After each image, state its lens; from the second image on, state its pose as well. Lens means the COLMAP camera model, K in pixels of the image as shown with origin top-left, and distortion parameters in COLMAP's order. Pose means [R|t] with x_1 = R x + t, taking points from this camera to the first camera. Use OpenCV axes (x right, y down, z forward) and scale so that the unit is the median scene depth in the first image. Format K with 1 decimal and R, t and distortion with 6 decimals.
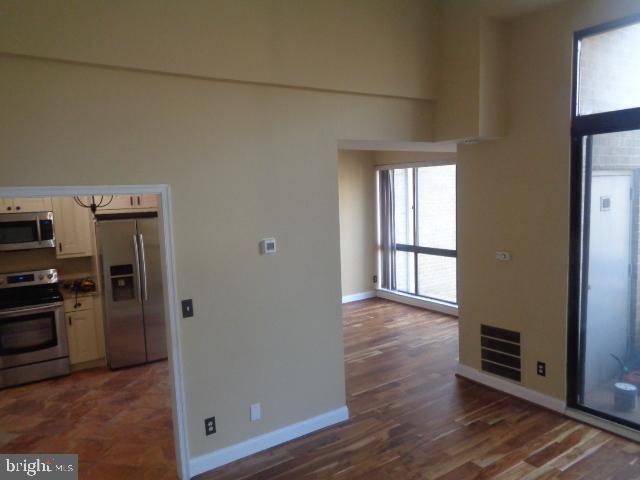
lens RADIAL K [[471.7, 0, 309.3], [0, 471.7, 246.7], [0, 0, 1]] dist [-0.011360, -0.002773]
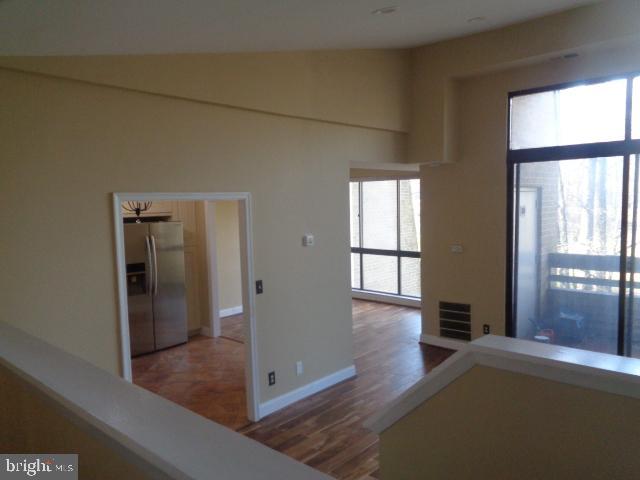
lens RADIAL K [[471.7, 0, 307.5], [0, 471.7, 248.0], [0, 0, 1]] dist [-0.011360, -0.002773]
pose [[0.975381, -0.010069, 0.220297, -0.310328], [0.014834, 0.999690, -0.019987, 0.037810], [-0.220028, 0.022763, 0.975228, -0.232336]]
